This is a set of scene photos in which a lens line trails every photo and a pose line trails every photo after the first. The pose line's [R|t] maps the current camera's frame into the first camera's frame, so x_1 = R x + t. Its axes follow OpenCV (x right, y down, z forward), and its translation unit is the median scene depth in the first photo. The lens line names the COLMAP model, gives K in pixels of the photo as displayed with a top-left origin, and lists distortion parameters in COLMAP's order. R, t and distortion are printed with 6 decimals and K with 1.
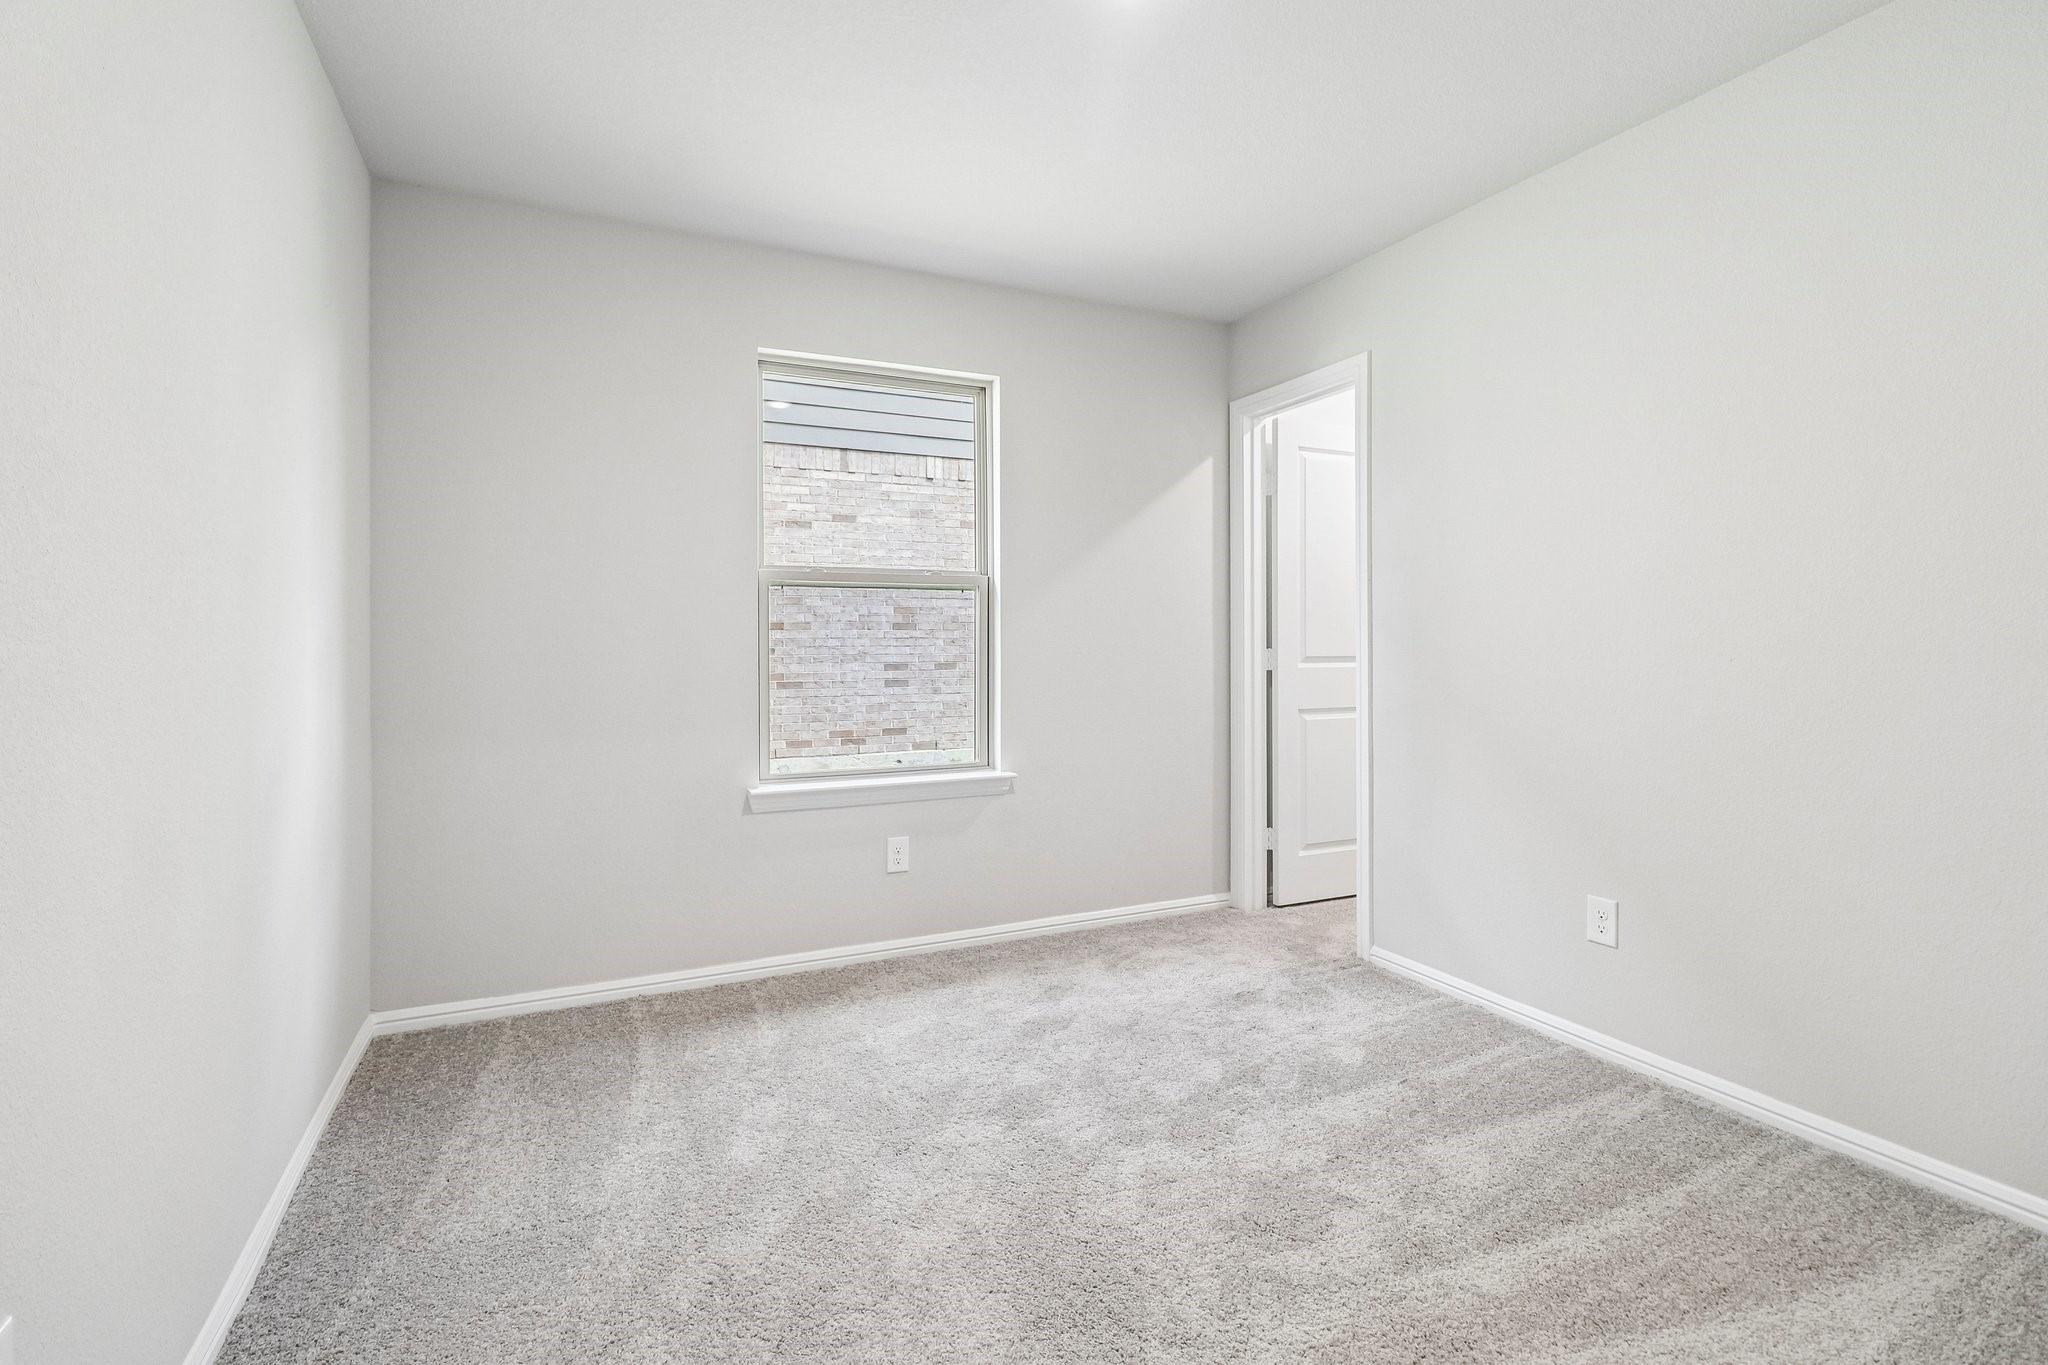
lens RADIAL K [[944.1, 0, 1026.8], [0, 944.1, 622.4], [0, 0, 1]] dist [0.004518, -0.008055]
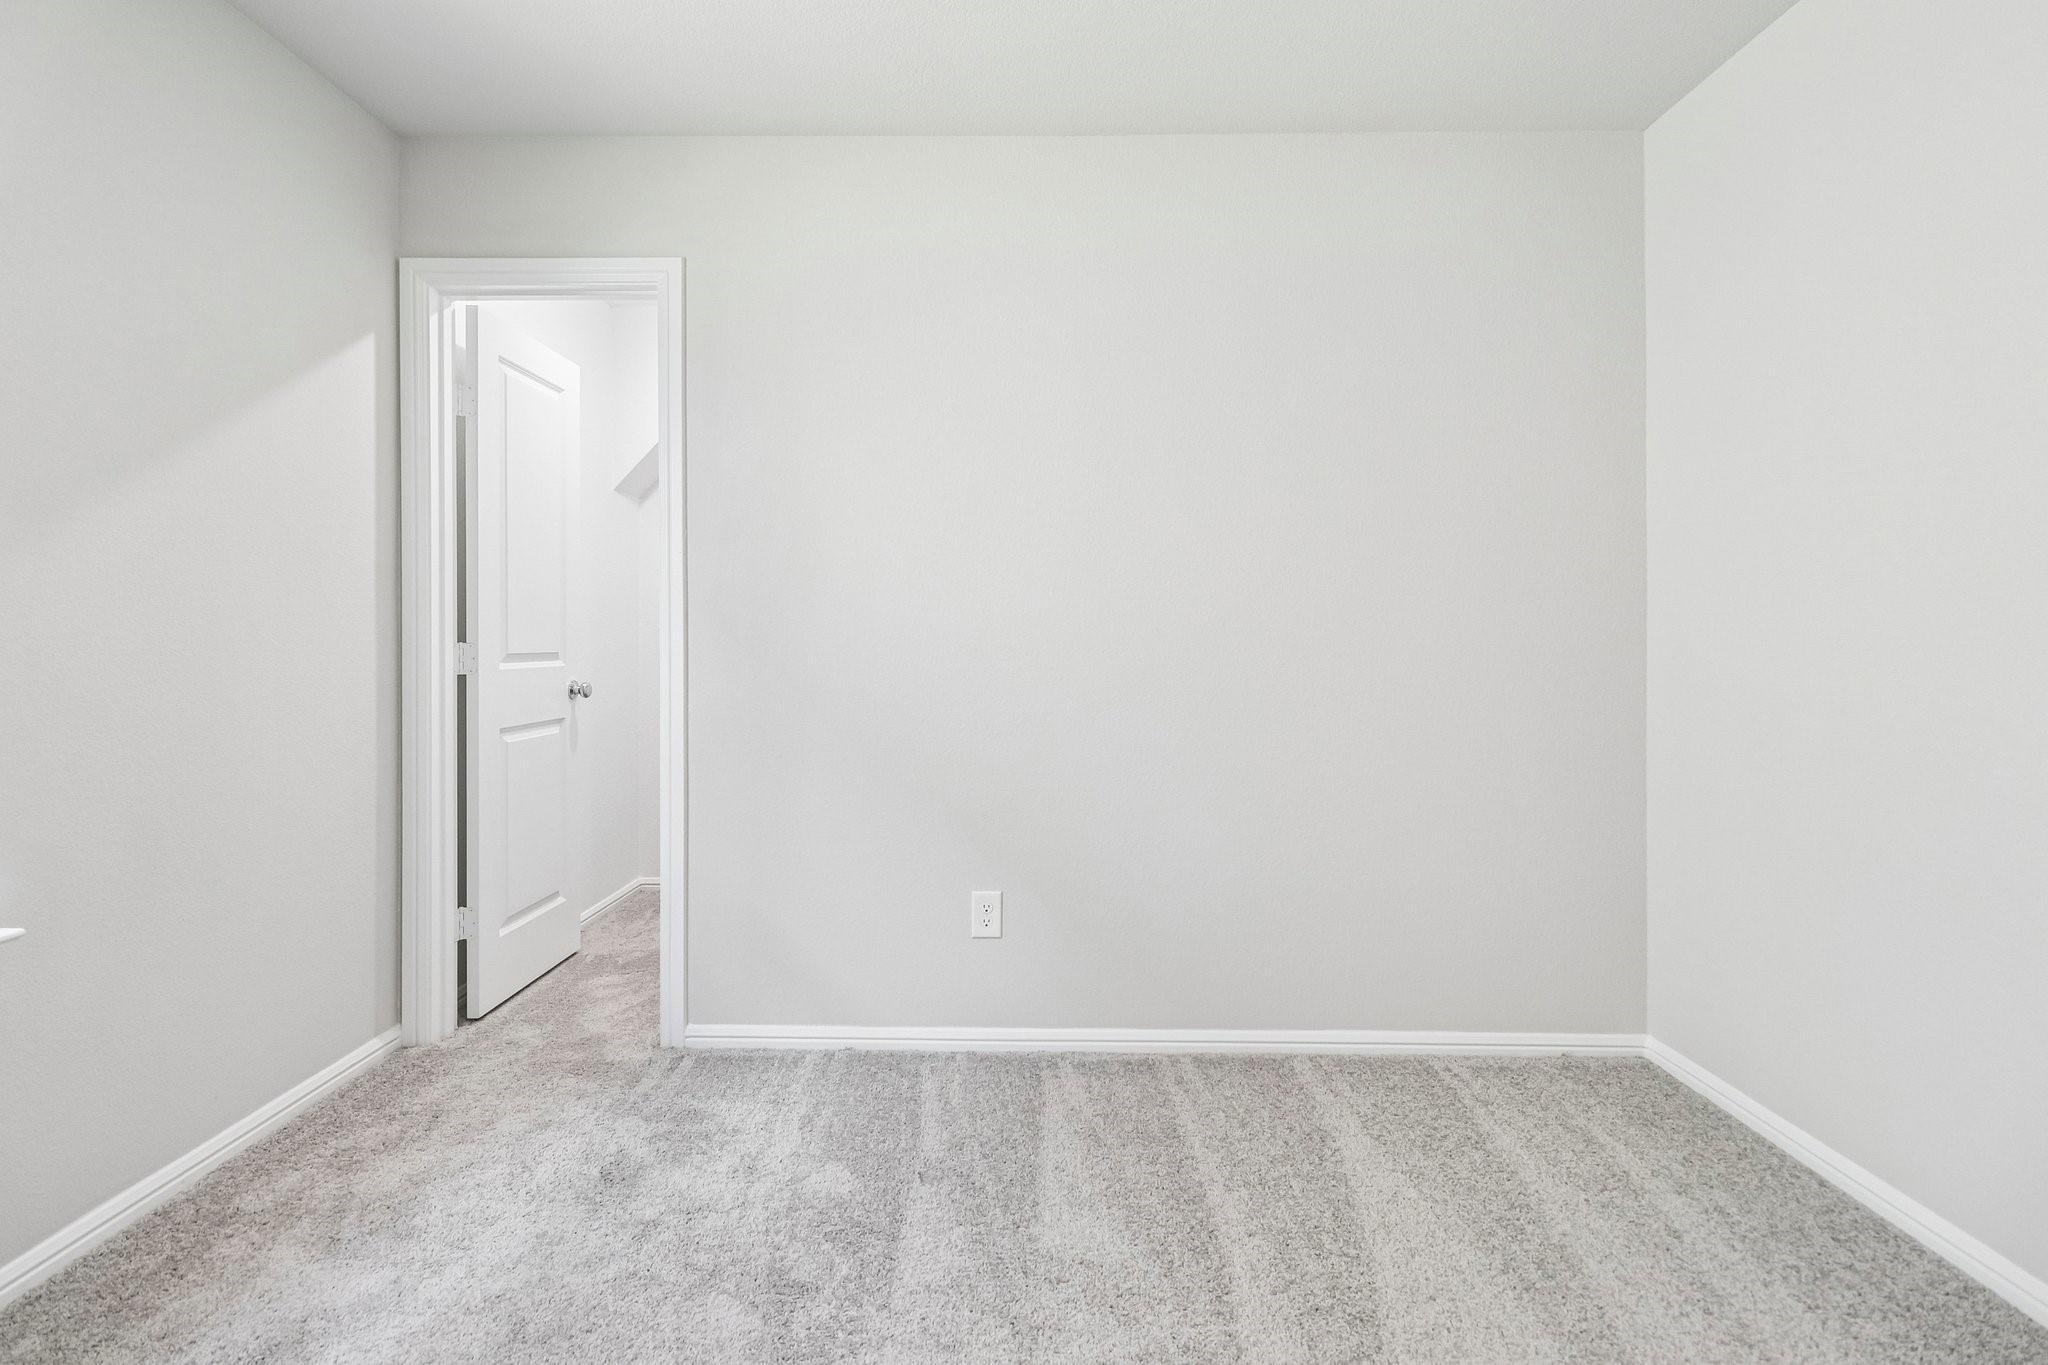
lens RADIAL K [[944.1, 0, 1017.4], [0, 944.1, 624.9], [0, 0, 1]] dist [0.004518, -0.008055]
pose [[0.438471, 0.009987, 0.898690, -0.235532], [-0.022924, 0.999737, 0.000074, 0.007851], [-0.898453, -0.020635, 0.438584, 0.458857]]
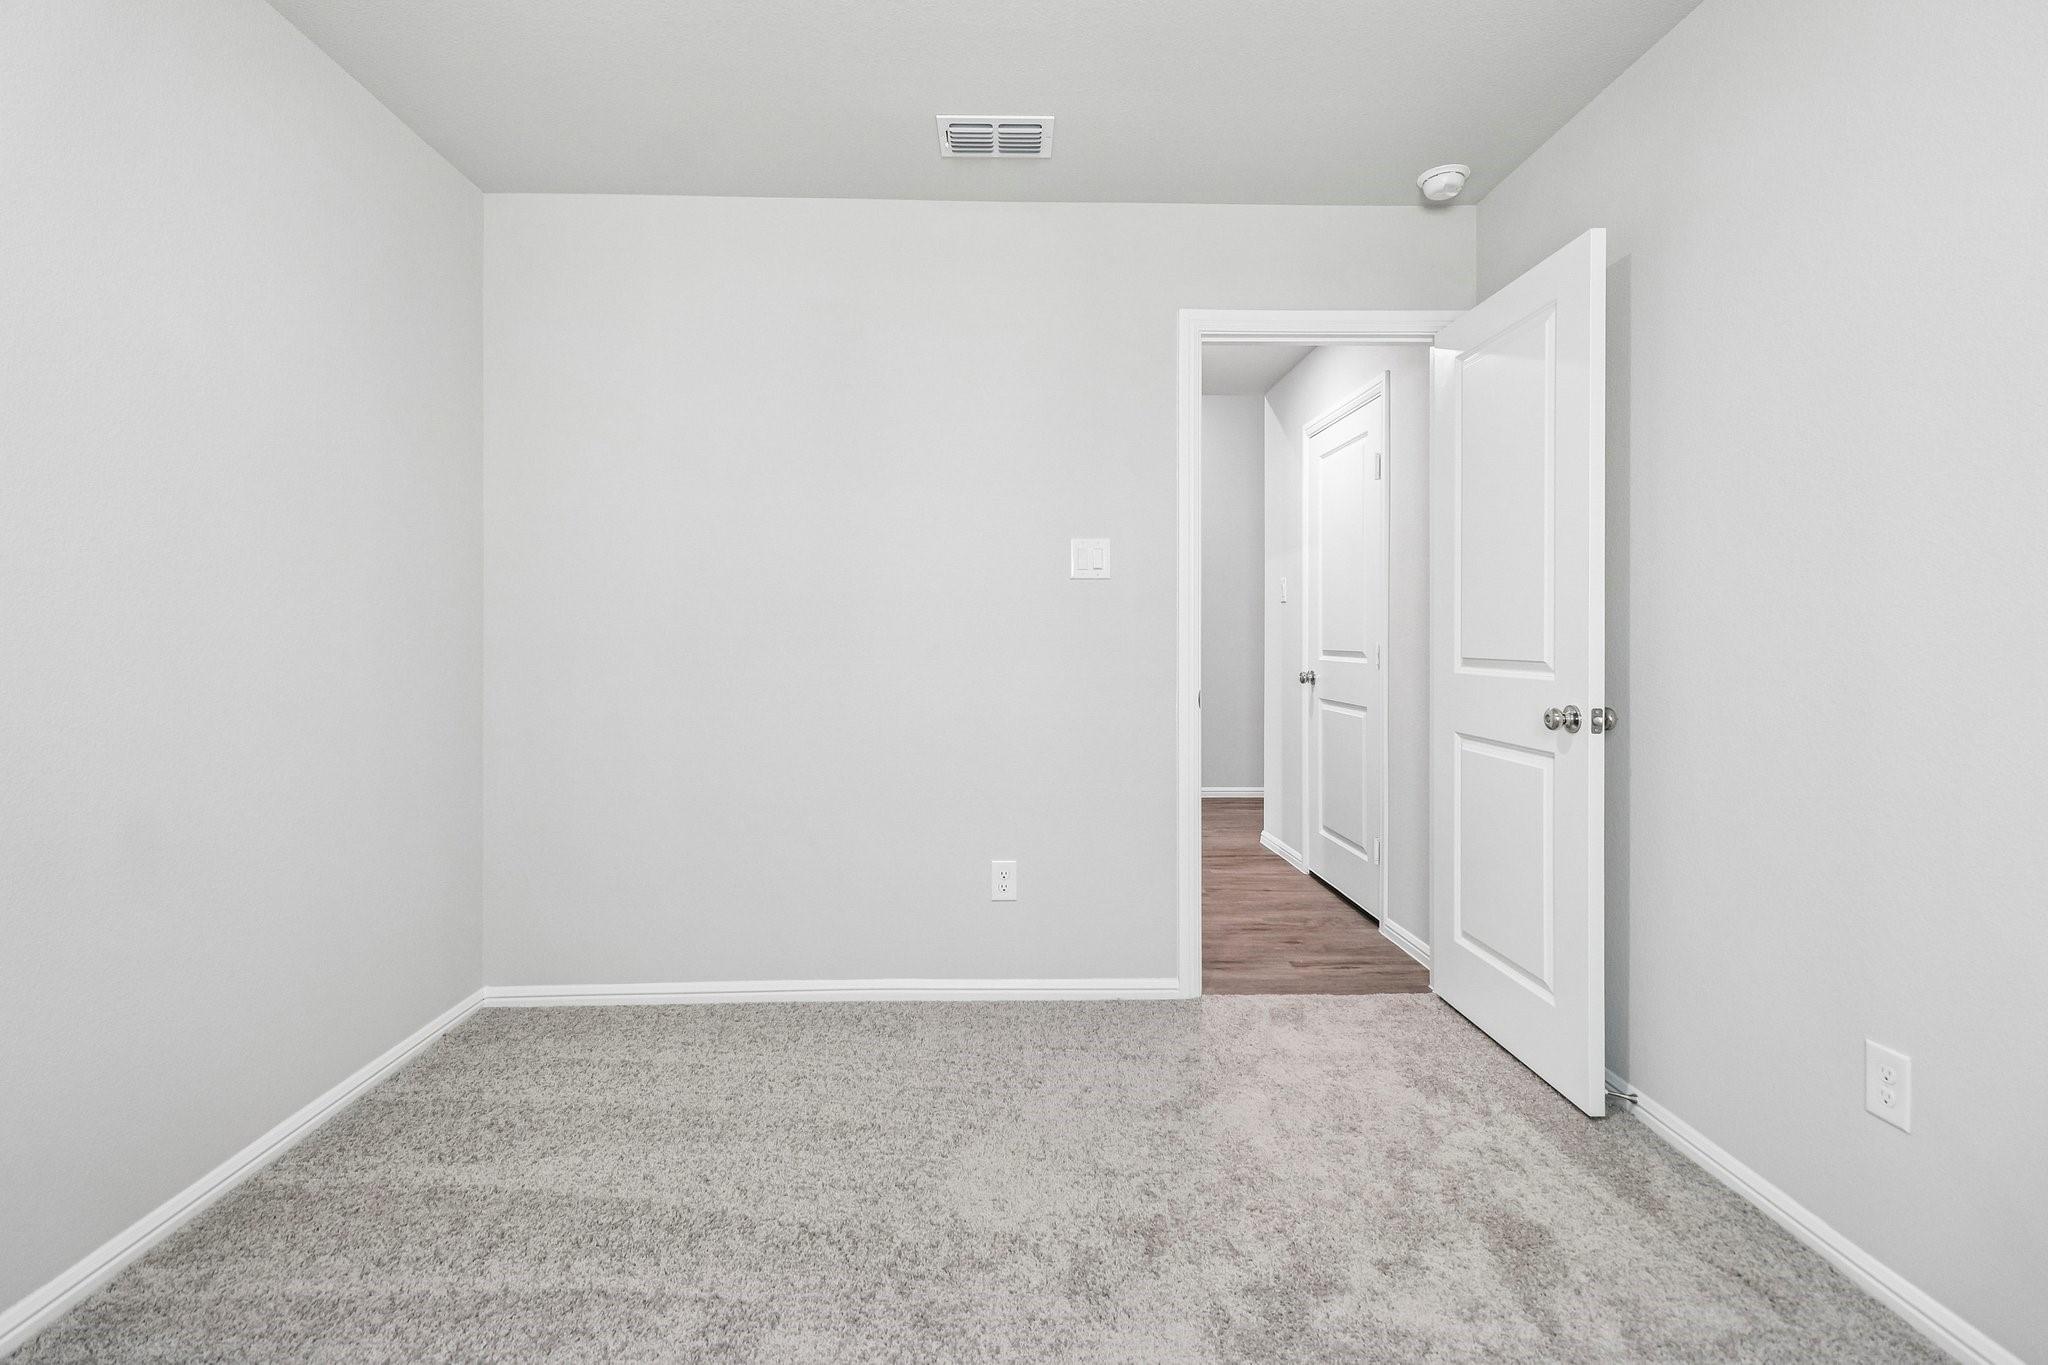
lens RADIAL K [[944.1, 0, 1018.5], [0, 944.1, 669.7], [0, 0, 1]] dist [0.004518, -0.008055]
pose [[-0.913522, -0.015318, 0.406500, -0.108986], [-0.011469, 0.999863, 0.011901, 0.020055], [-0.406627, 0.006210, -0.913573, 0.970830]]
